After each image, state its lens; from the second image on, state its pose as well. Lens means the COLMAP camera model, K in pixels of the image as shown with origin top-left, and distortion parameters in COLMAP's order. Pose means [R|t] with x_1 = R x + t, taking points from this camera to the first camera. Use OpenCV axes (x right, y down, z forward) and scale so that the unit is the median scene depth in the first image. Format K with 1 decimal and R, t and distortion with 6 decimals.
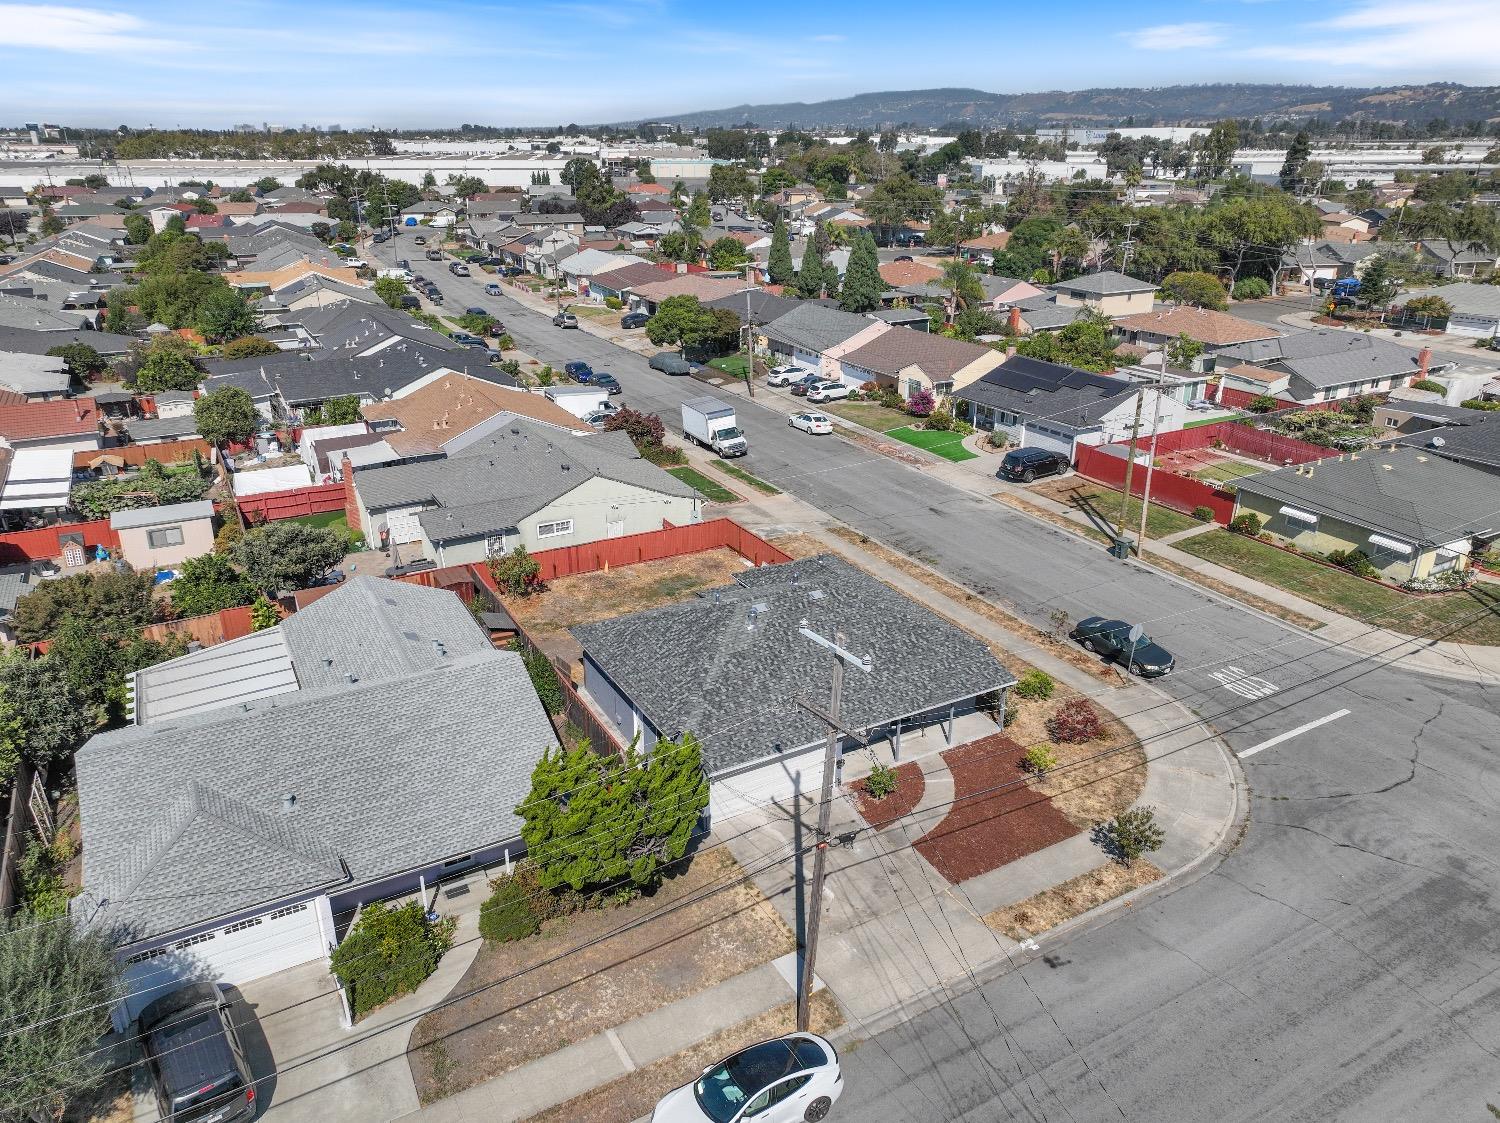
lens RADIAL K [[1053.2, 0, 750.0], [0, 1053.2, 561.5], [0, 0, 1]] dist [-0.001324, 0.017518]
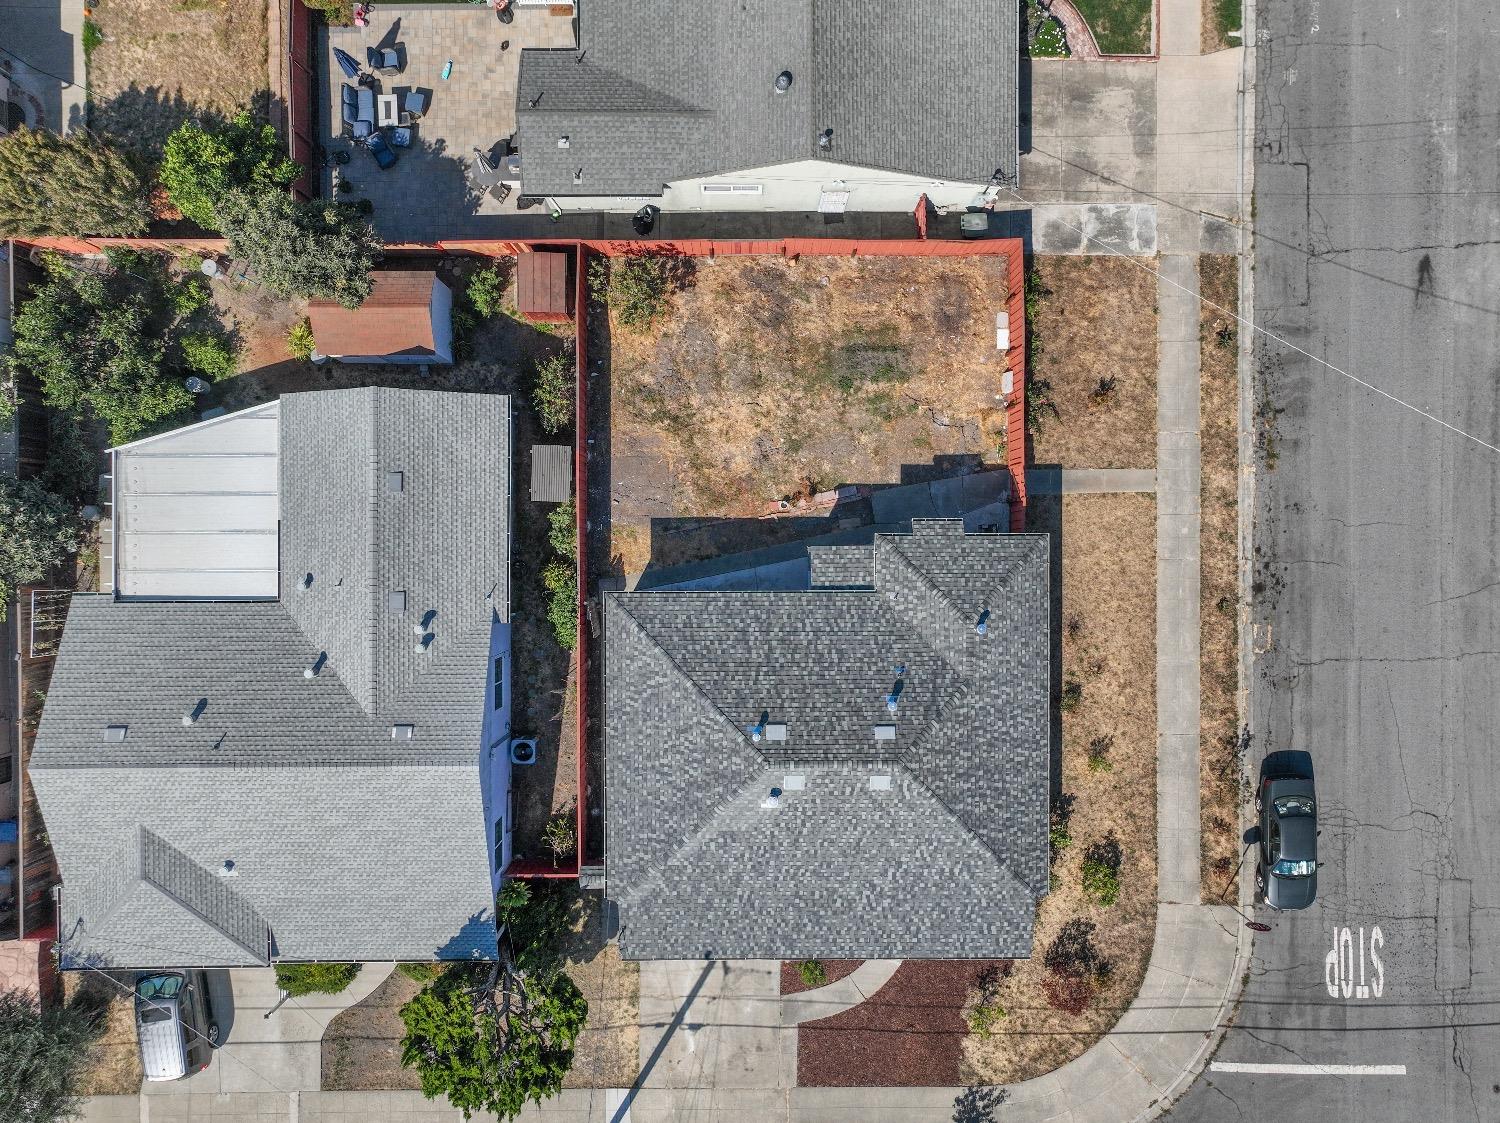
lens RADIAL K [[1053.2, 0, 750.0], [0, 1053.2, 561.5], [0, 0, 1]] dist [-0.001324, 0.017518]
pose [[0.873744, 0.486317, 0.008164, -0.070658], [-0.187819, 0.321868, 0.927968, -0.490511], [0.448659, -0.812341, 0.372569, 0.561665]]
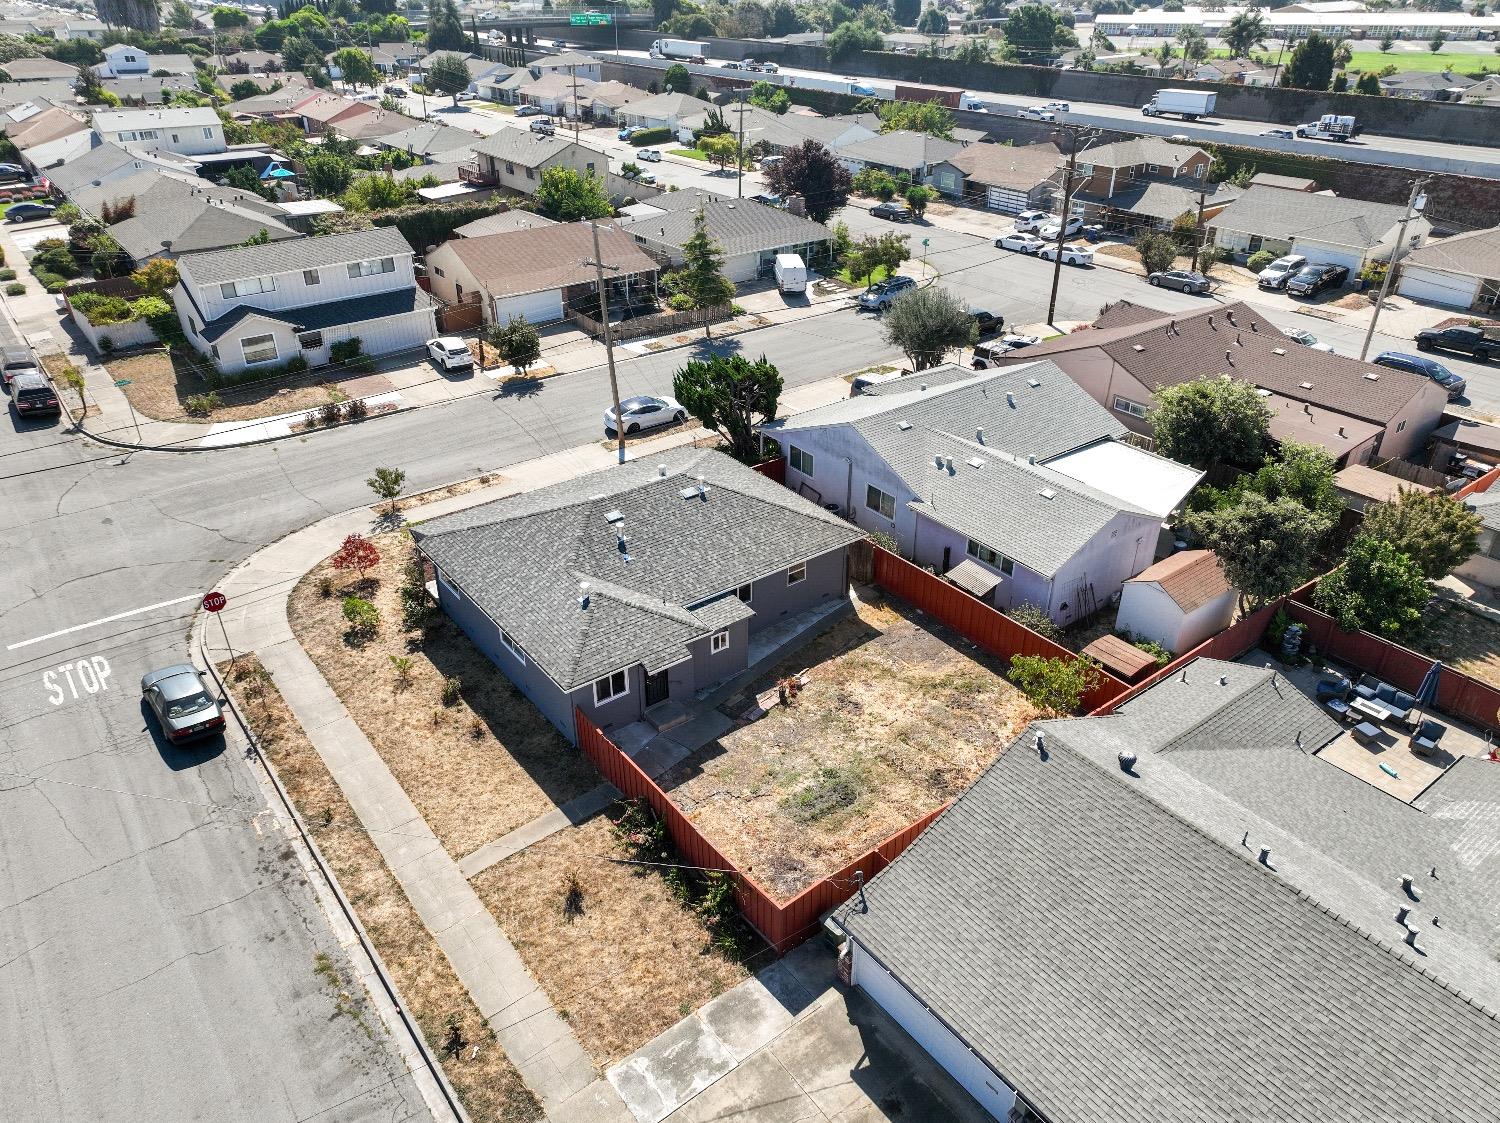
lens RADIAL K [[1053.2, 0, 750.0], [0, 1053.2, 561.5], [0, 0, 1]] dist [-0.001324, 0.017518]
pose [[-0.989692, 0.067864, -0.126115, 0.035333], [-0.057447, 0.618533, 0.783656, -0.467213], [0.131189, 0.782823, -0.608258, 1.135105]]
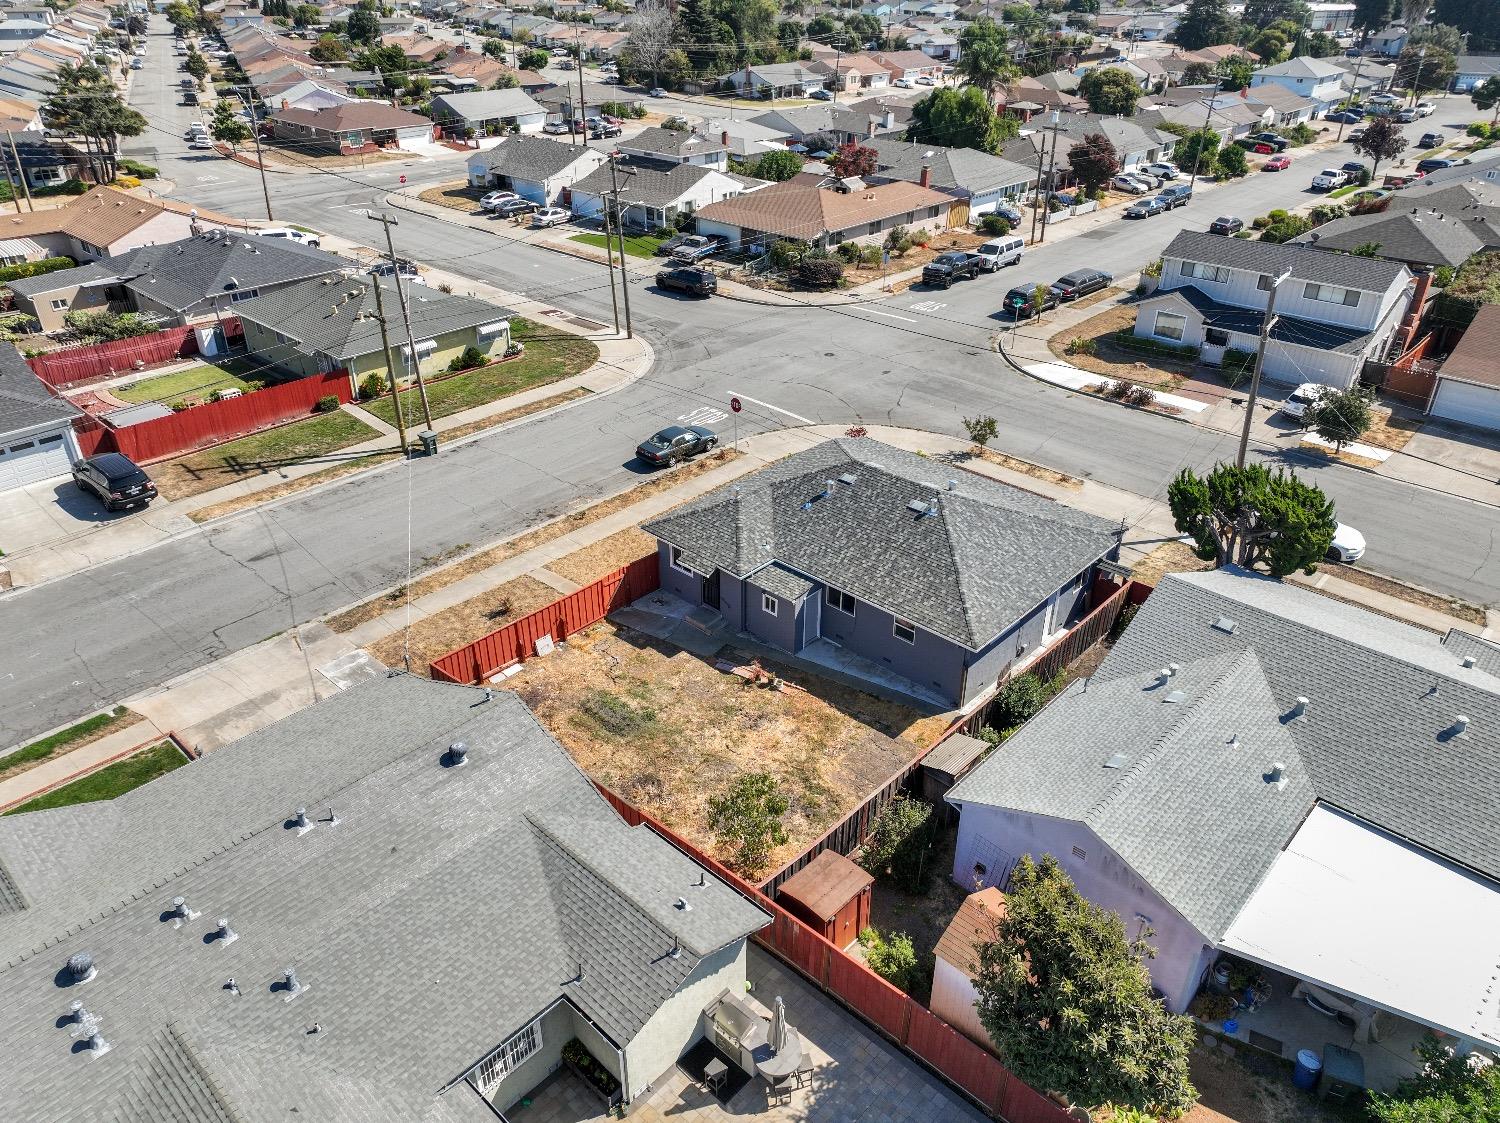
lens RADIAL K [[1049.0, 0, 754.7], [0, 1049.0, 562.2], [0, 0, 1]] dist [0.002864, 0.009697]
pose [[-0.307156, -0.479244, 0.822180, -0.524049], [0.354439, 0.744178, 0.566191, -0.345905], [-0.883192, 0.465322, -0.058717, 0.836171]]
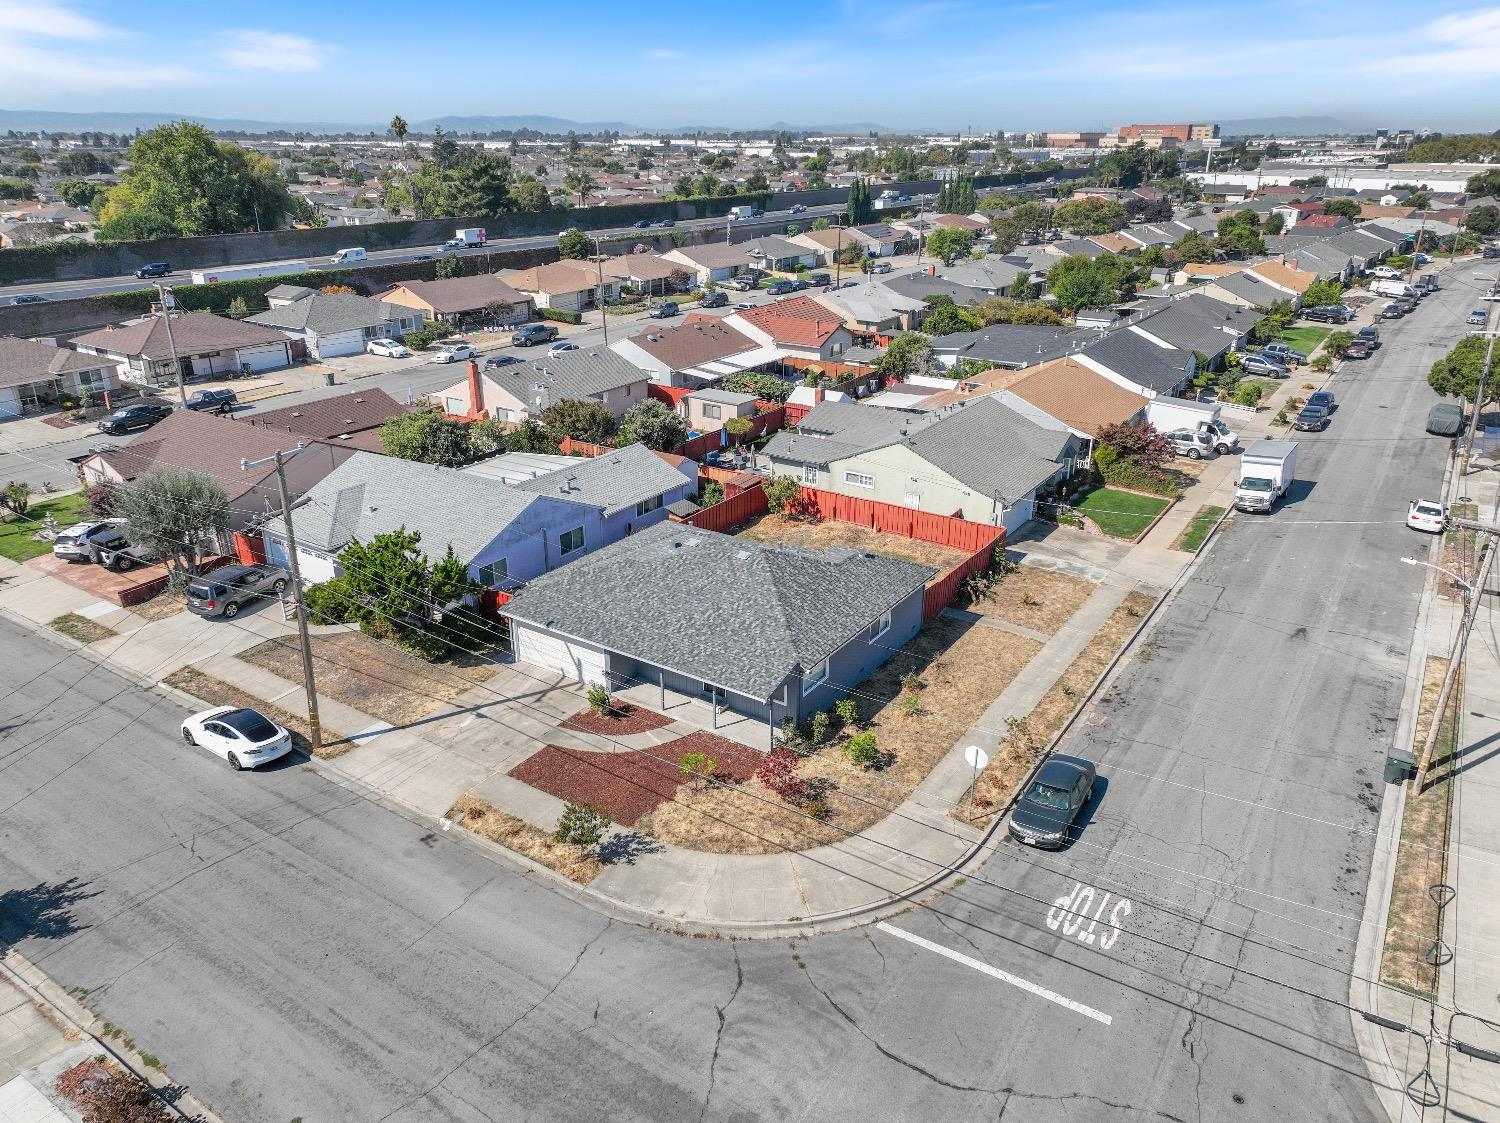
lens RADIAL K [[1053.2, 0, 750.0], [0, 1053.2, 561.5], [0, 0, 1]] dist [-0.001324, 0.017518]
pose [[0.455324, 0.334931, -0.824925, 0.643503], [-0.339057, 0.921956, 0.187181, -0.110618], [0.823238, 0.194469, 0.533349, 0.317134]]
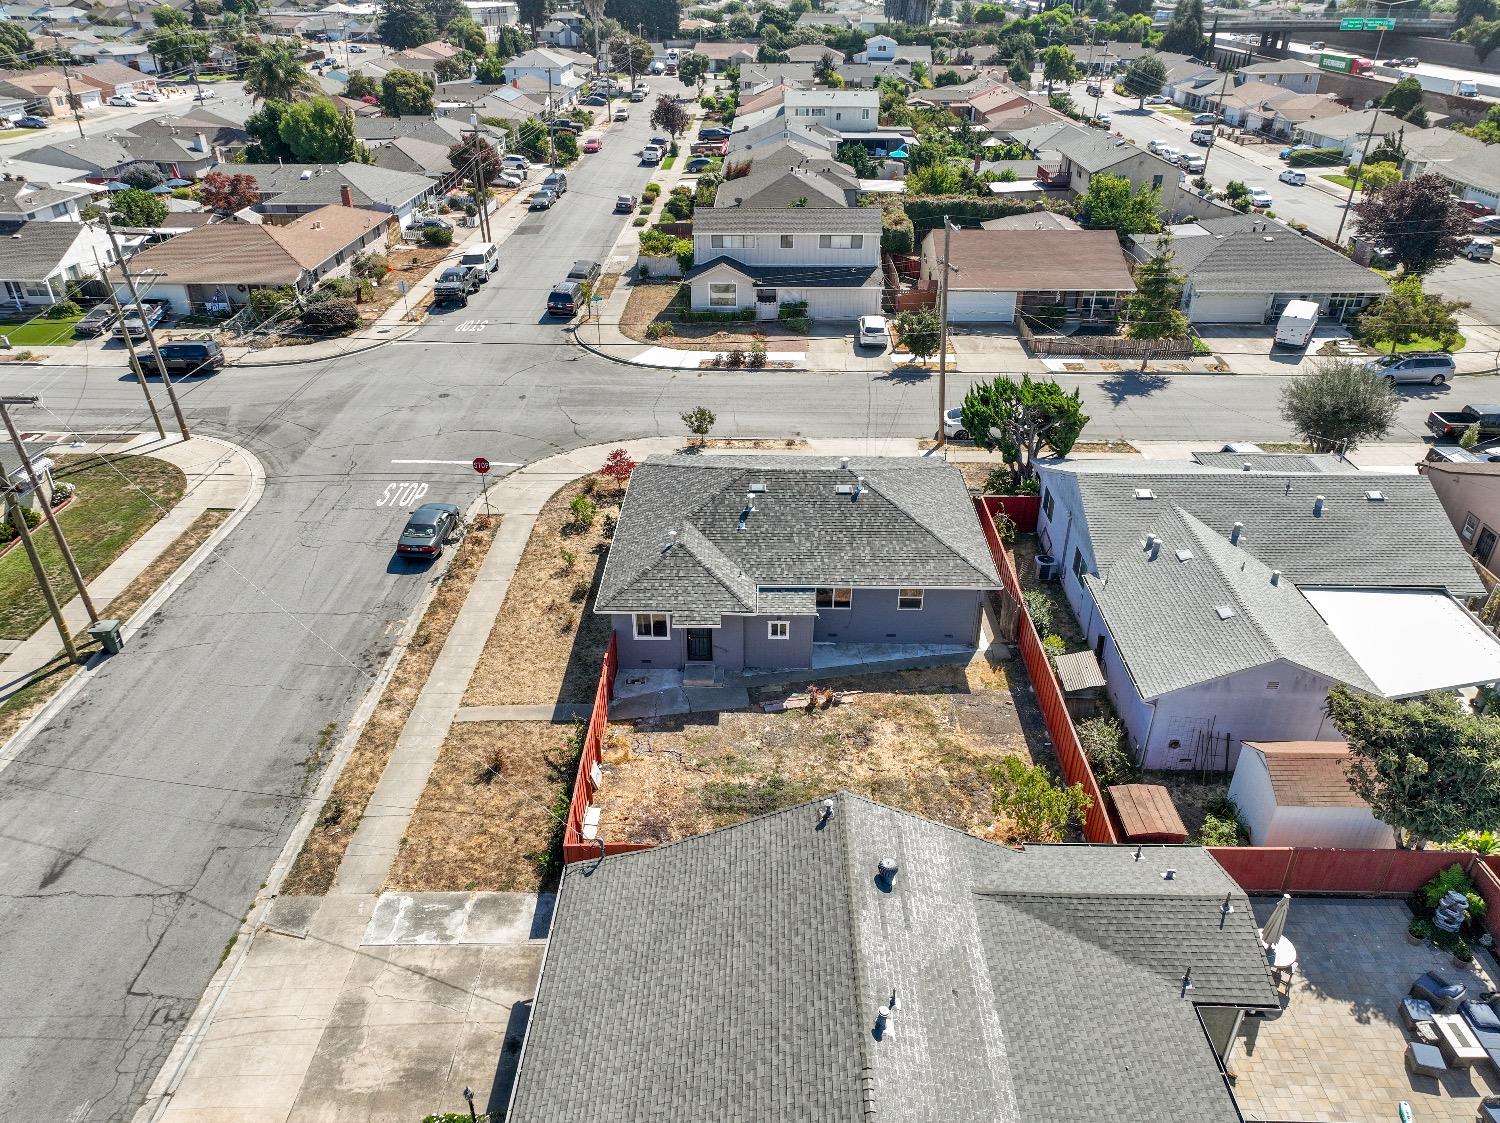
lens RADIAL K [[1053.2, 0, 750.0], [0, 1053.2, 561.5], [0, 0, 1]] dist [-0.001324, 0.017518]
pose [[-0.863725, -0.253817, 0.435381, -0.261766], [0.186934, 0.640927, 0.744492, -0.449683], [-0.468012, 0.724424, -0.506138, 1.090984]]
